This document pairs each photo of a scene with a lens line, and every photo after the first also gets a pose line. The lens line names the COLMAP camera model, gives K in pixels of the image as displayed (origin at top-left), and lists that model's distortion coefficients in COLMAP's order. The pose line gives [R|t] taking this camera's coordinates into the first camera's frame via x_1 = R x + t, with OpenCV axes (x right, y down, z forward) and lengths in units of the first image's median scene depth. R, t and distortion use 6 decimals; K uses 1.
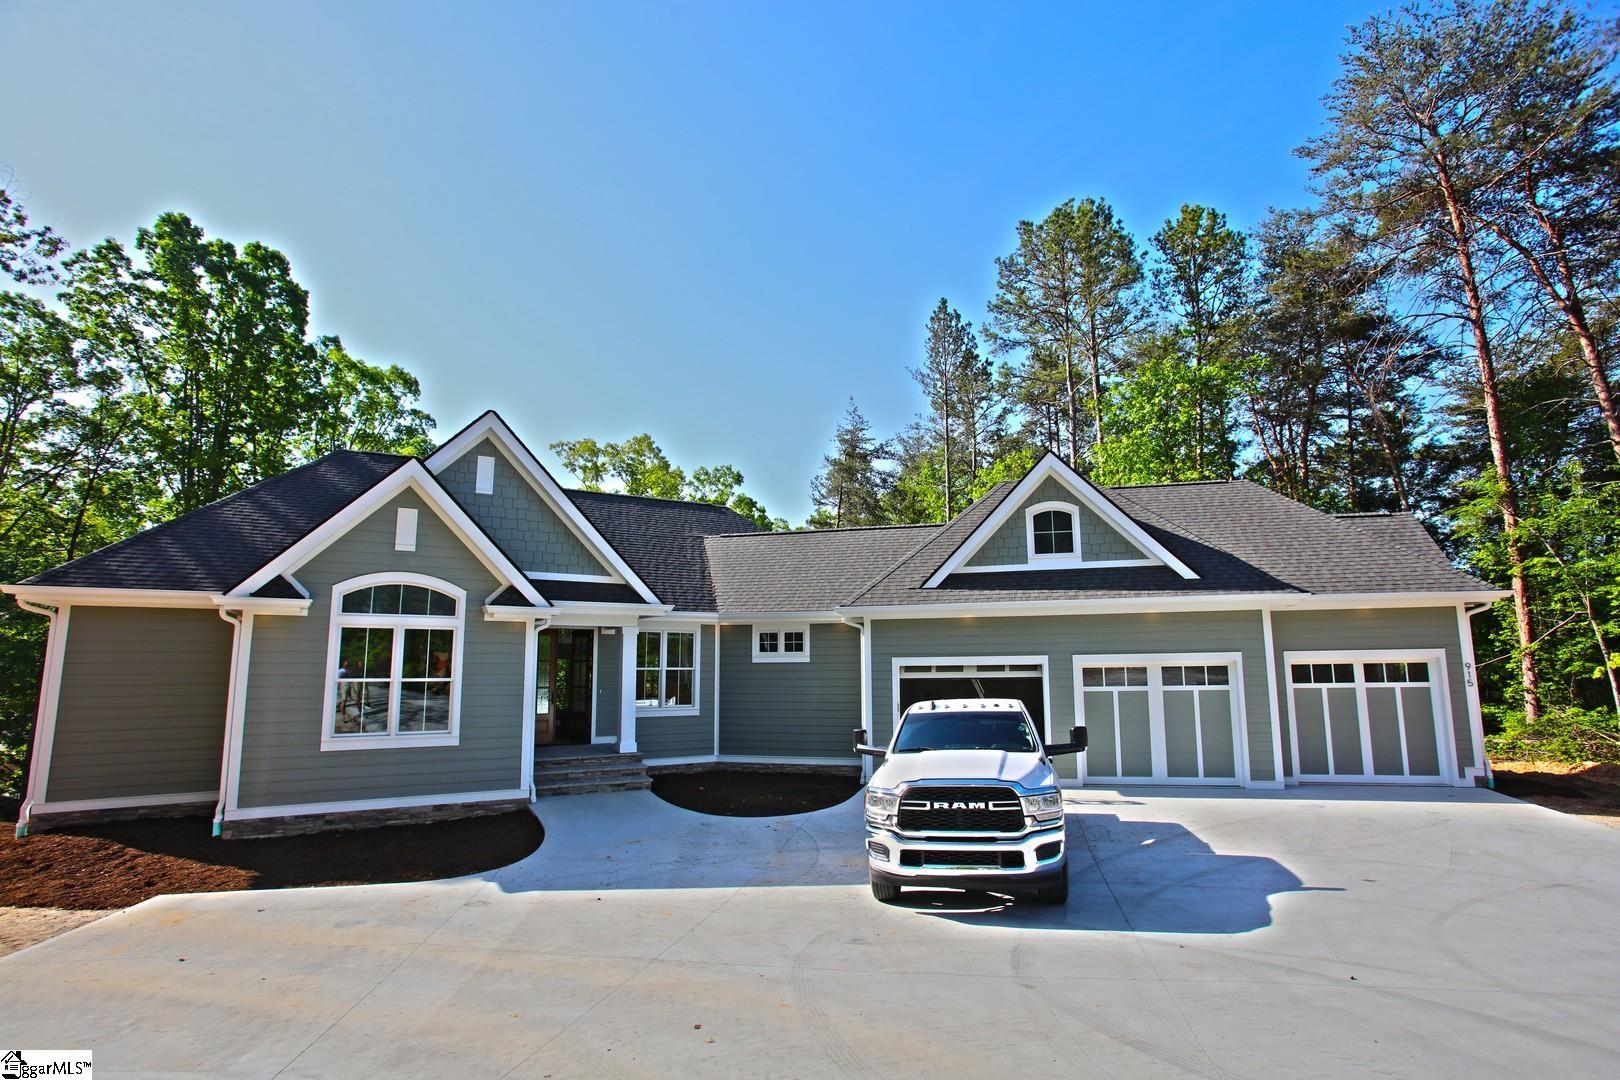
lens RADIAL K [[780.4, 0, 808.9], [0, 780.4, 539.8], [0, 0, 1]] dist [-0.058985, 0.021026]
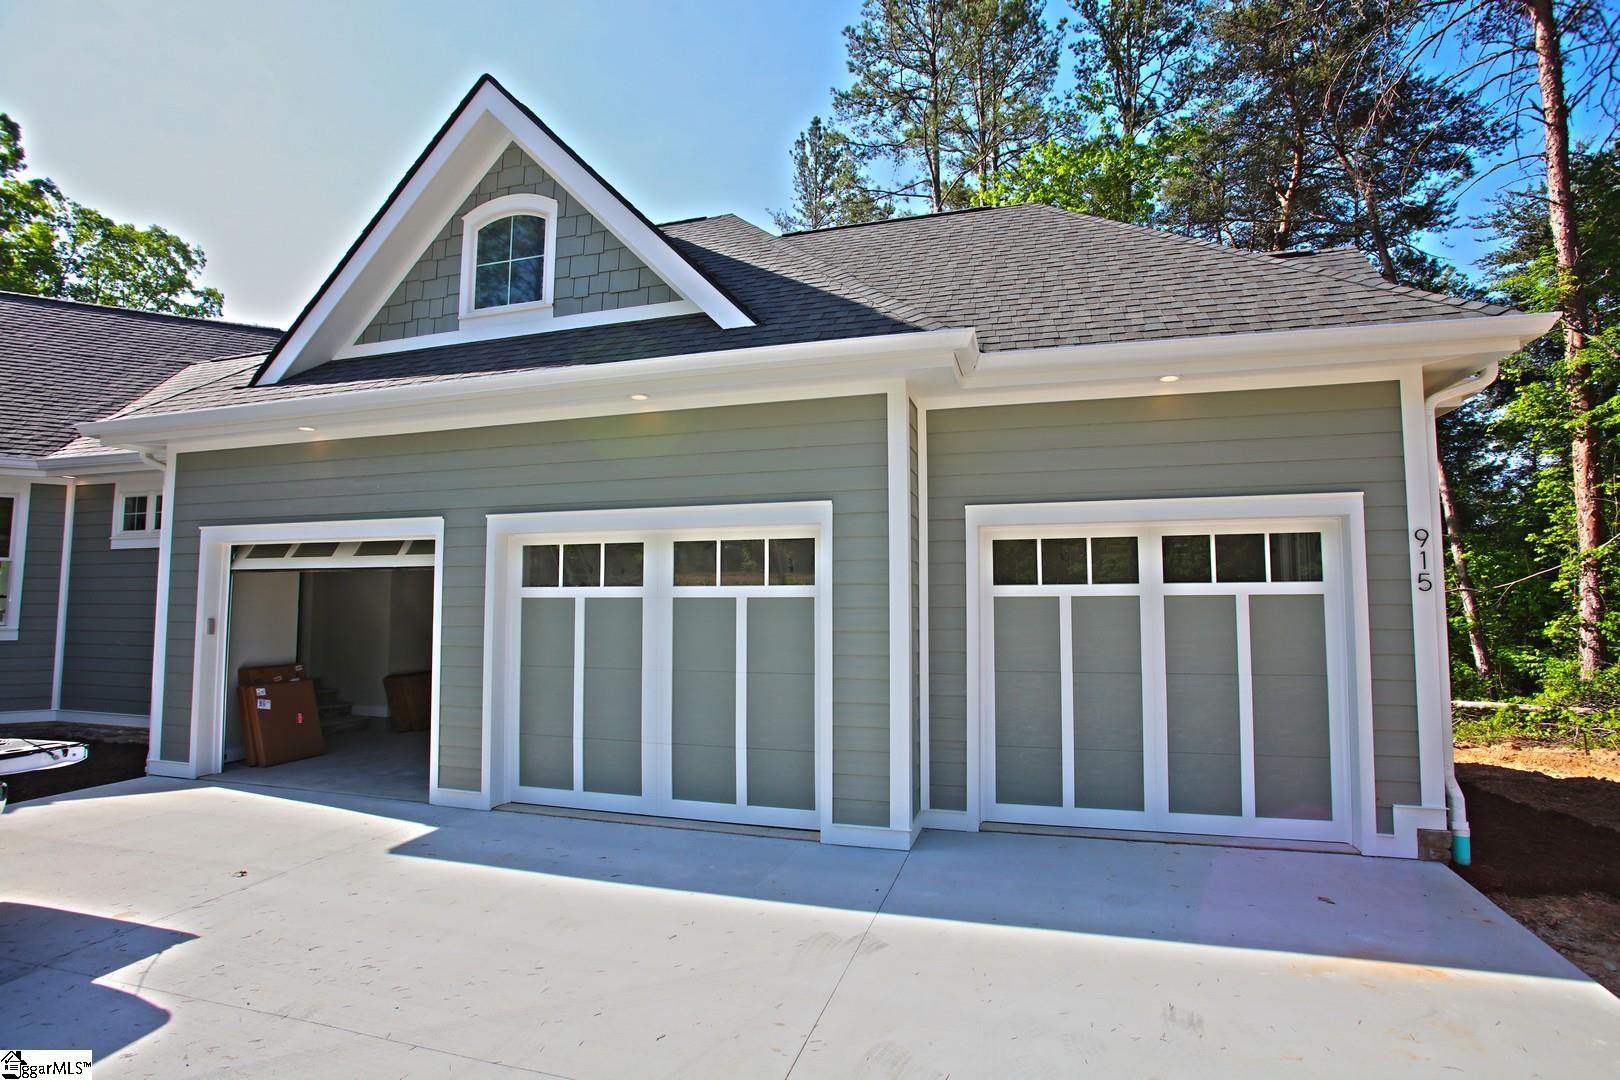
lens RADIAL K [[780.4, 0, 806.5], [0, 780.4, 539.3], [0, 0, 1]] dist [-0.058985, 0.021026]
pose [[0.998831, 0.002593, -0.048276, 0.517457], [0.001037, 0.997182, 0.075018, 0.123234], [0.048334, -0.074980, 0.996013, 0.538885]]
